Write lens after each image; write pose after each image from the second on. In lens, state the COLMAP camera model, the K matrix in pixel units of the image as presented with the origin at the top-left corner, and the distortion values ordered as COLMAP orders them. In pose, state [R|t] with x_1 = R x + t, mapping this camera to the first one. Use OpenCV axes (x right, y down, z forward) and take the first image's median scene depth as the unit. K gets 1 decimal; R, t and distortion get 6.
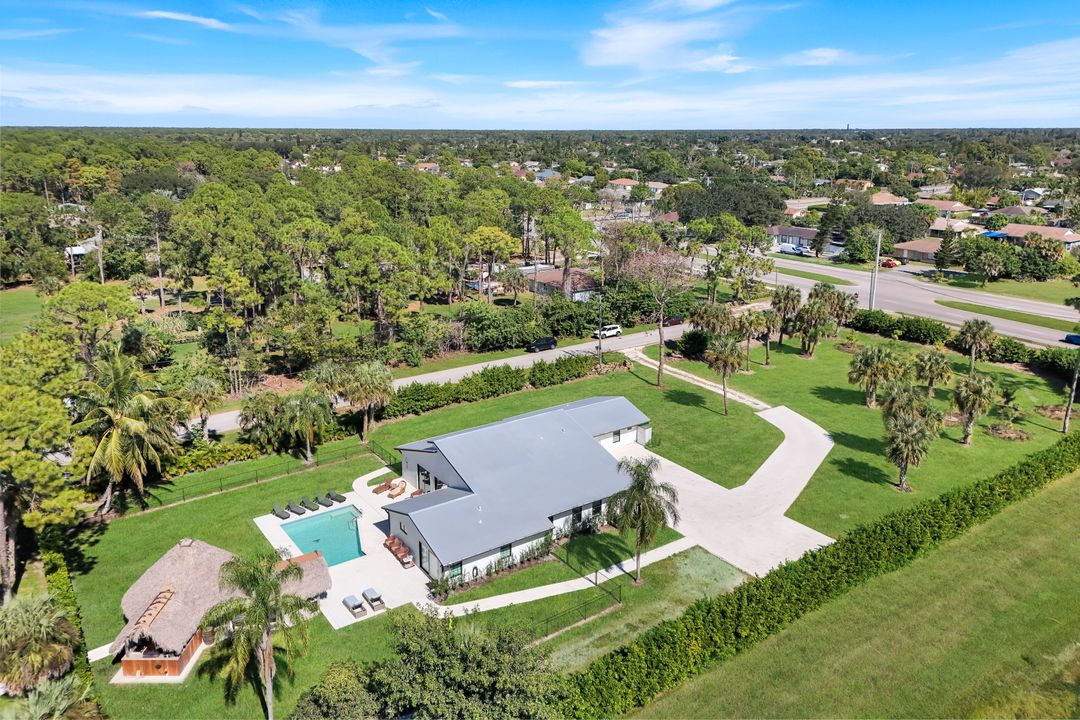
lens RADIAL K [[781.4, 0, 538.4], [0, 781.4, 305.5], [0, 0, 1]] dist [0.006949, -0.002624]
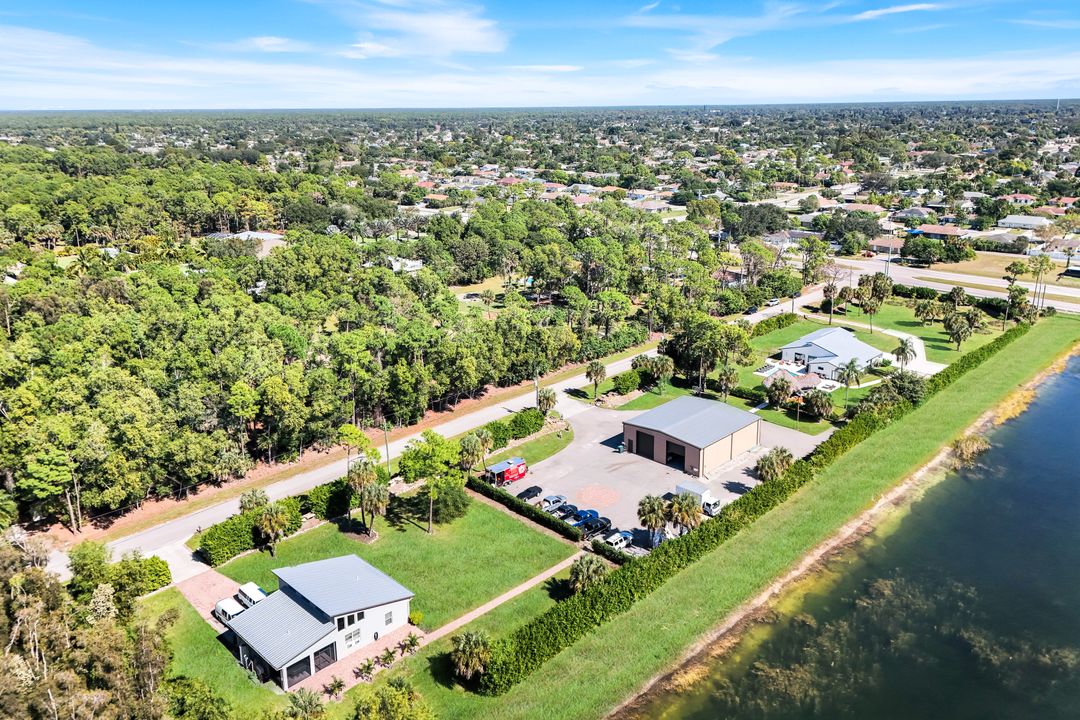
lens RADIAL K [[781.4, 0, 538.4], [0, 781.4, 305.5], [0, 0, 1]] dist [0.006949, -0.002624]
pose [[0.986041, -0.053057, 0.157822, -0.857170], [0.048817, 0.998338, 0.030624, -0.050485], [-0.159185, -0.022492, 0.986993, -0.893287]]
